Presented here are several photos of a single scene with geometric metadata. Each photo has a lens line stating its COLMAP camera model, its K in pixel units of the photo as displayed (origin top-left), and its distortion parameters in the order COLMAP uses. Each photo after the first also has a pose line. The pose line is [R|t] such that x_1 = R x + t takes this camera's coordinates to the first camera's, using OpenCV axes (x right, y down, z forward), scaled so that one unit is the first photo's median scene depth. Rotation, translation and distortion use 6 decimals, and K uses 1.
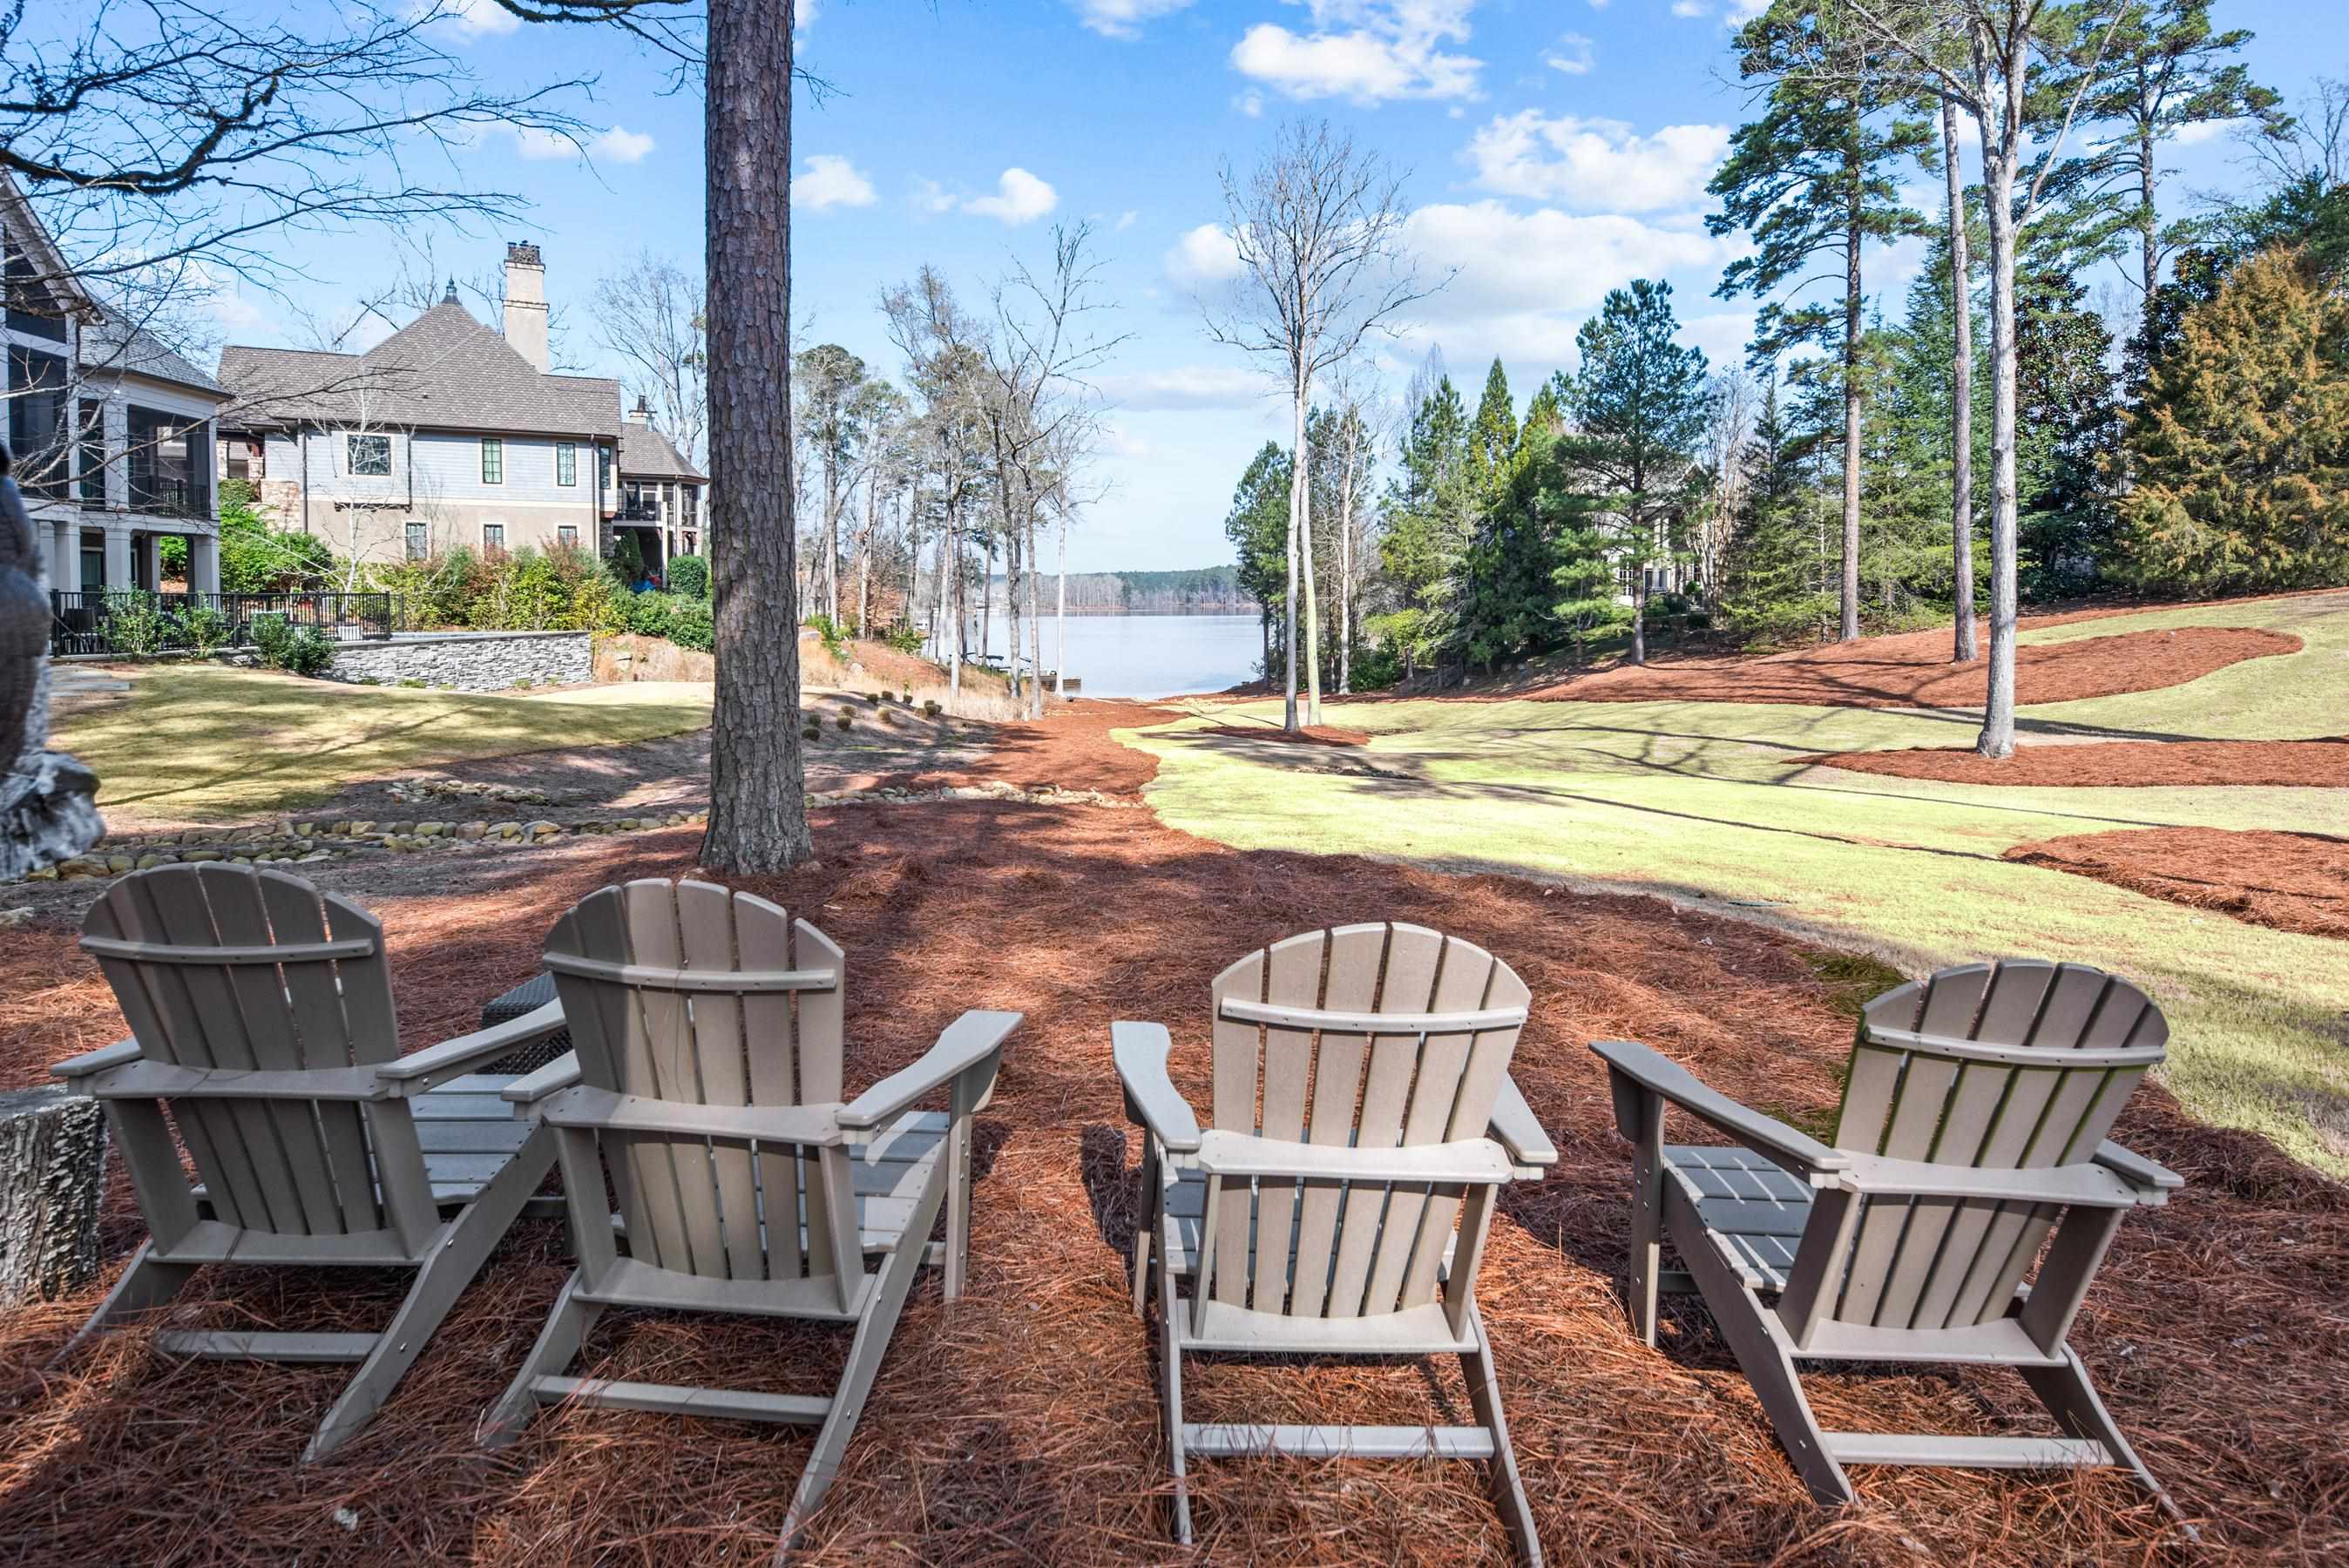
lens RADIAL K [[1156.4, 0, 1185.4], [0, 1156.4, 658.9], [0, 0, 1]] dist [-0.000448, -0.000642]
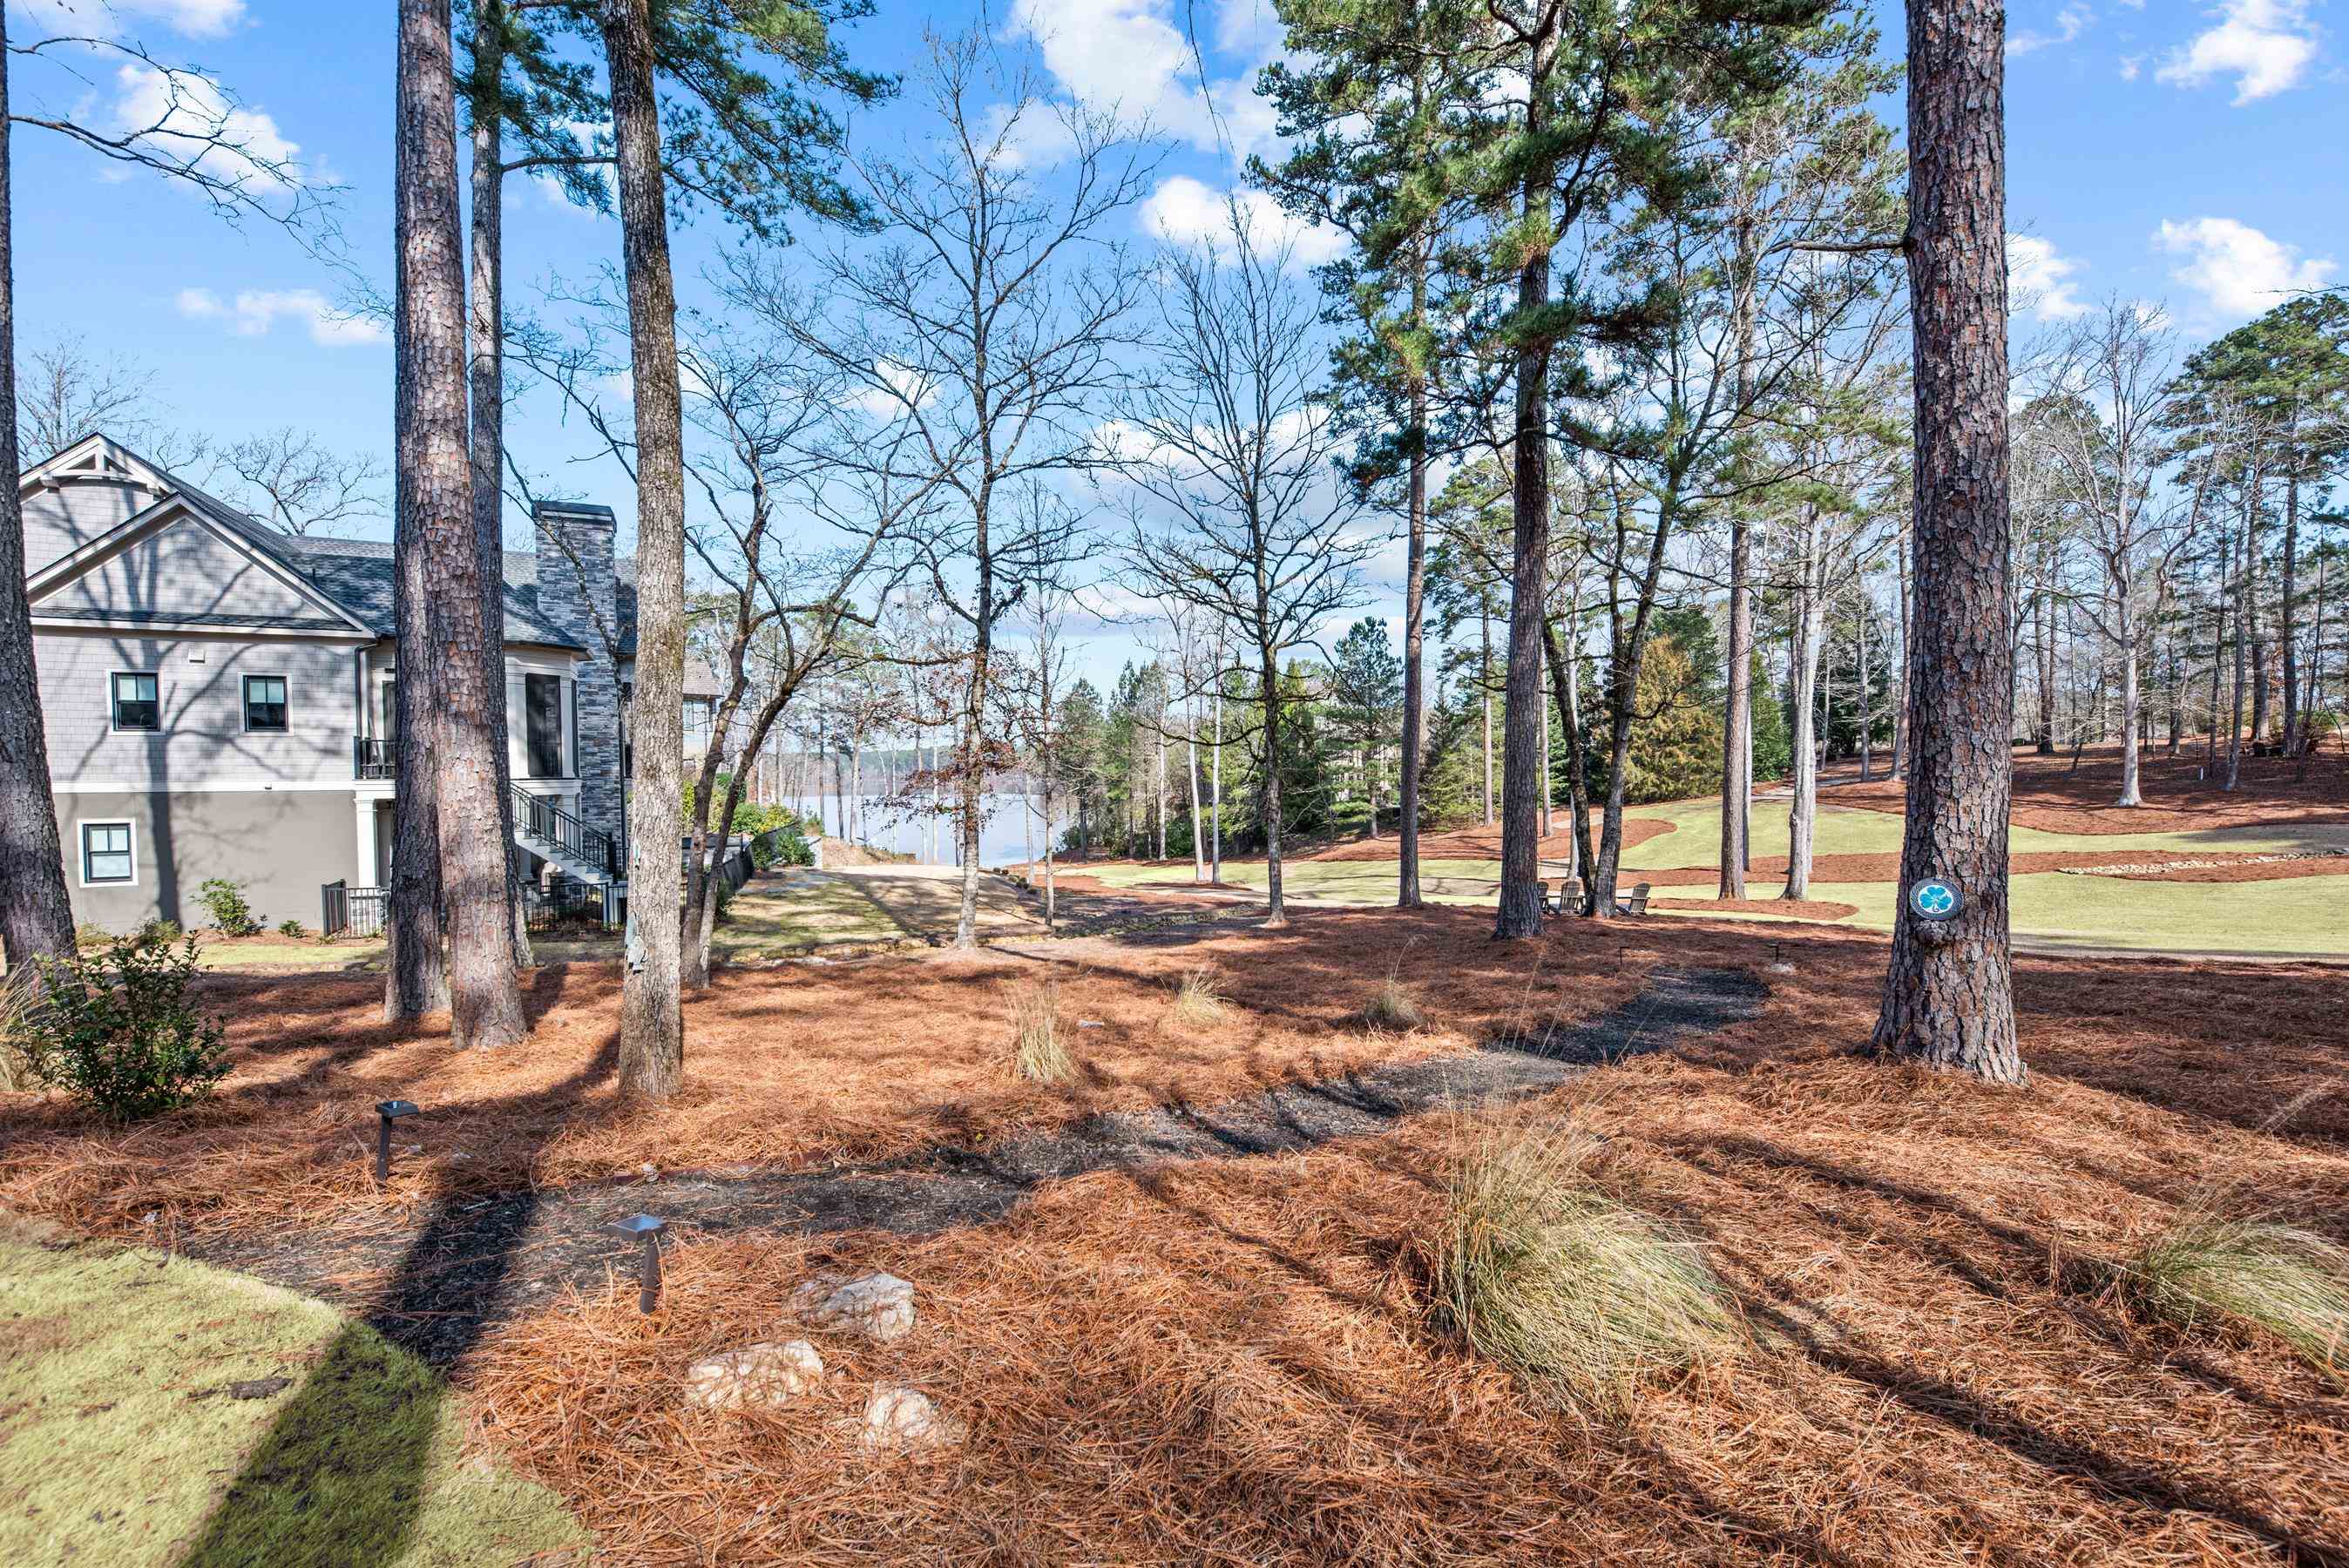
lens RADIAL K [[1083.1, 0, 1173.7], [0, 1083.1, 789.8], [0, 0, 1]] dist [-0.000040, 0.000017]
pose [[0.948638, -0.006684, 0.316294, -0.463641], [0.016692, 0.999442, -0.028944, -0.030212], [-0.315924, 0.032737, 0.948219, -0.508921]]
